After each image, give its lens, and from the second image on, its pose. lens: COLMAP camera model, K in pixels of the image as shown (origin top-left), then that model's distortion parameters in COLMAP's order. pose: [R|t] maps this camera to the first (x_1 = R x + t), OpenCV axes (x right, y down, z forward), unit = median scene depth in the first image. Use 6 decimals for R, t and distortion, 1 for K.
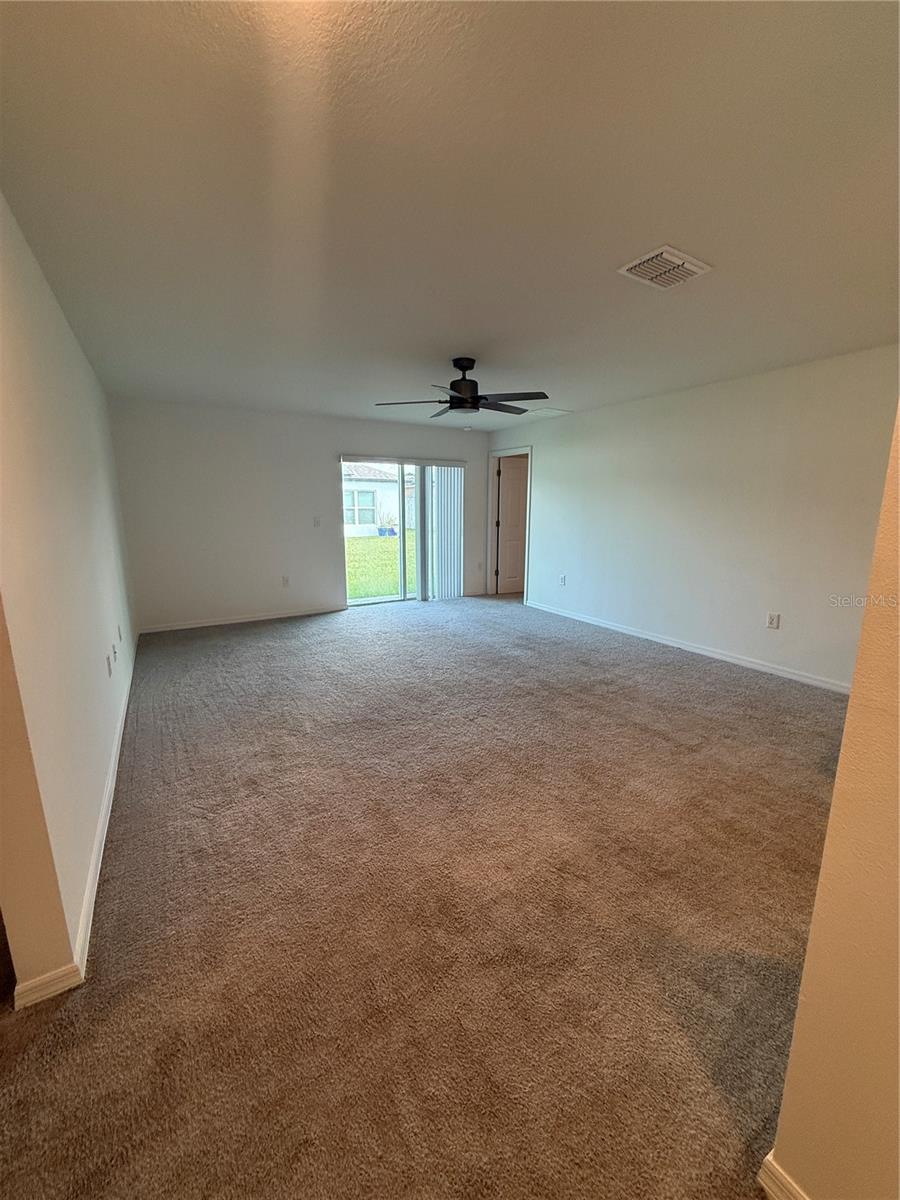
lens RADIAL K [[480.6, 0, 453.9], [0, 480.6, 597.7], [0, 0, 1]] dist [-0.000058, 0.000165]
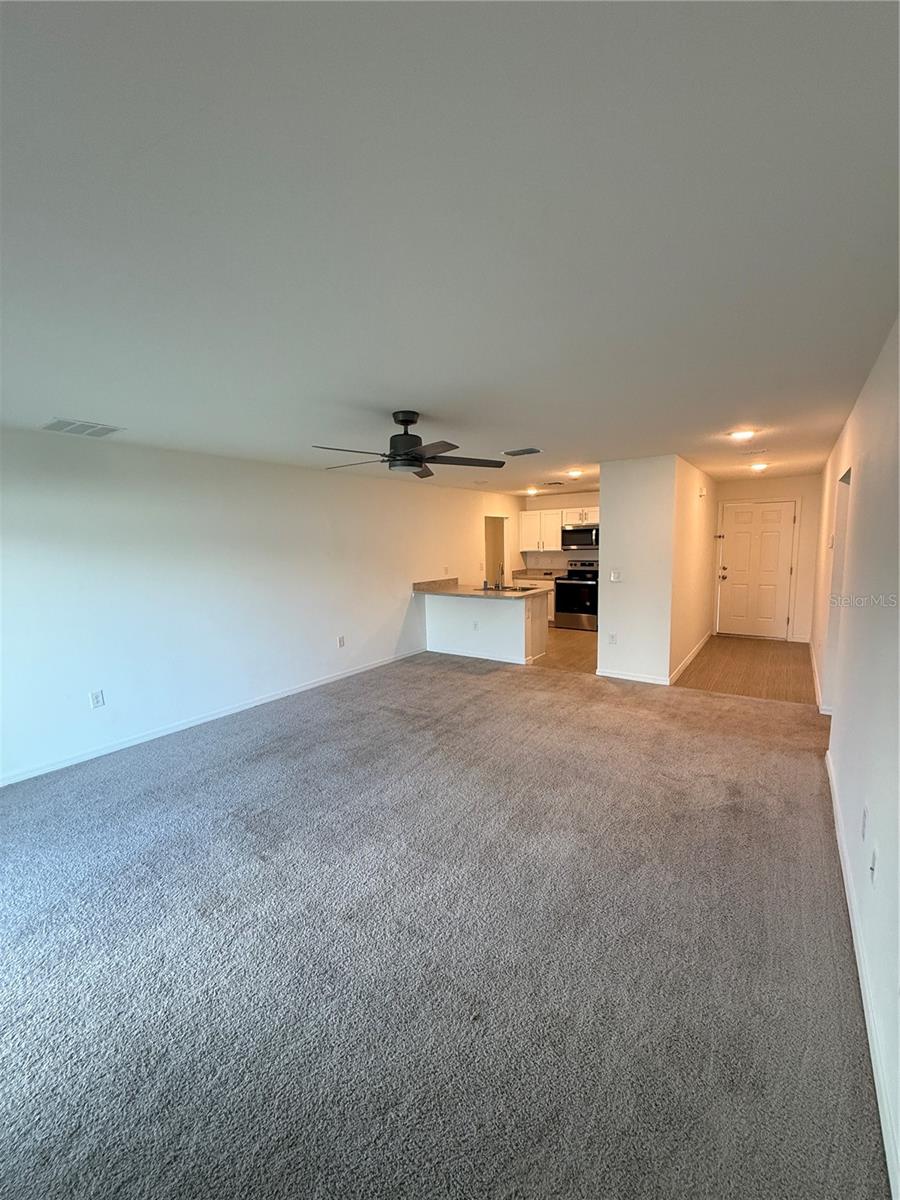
lens RADIAL K [[480.6, 0, 453.9], [0, 480.6, 597.7], [0, 0, 1]] dist [-0.000058, 0.000165]
pose [[-0.407761, -0.098626, 0.907747, -0.848221], [0.196106, 0.961491, 0.192556, -0.319246], [-0.891781, 0.256531, -0.372718, 1.338270]]
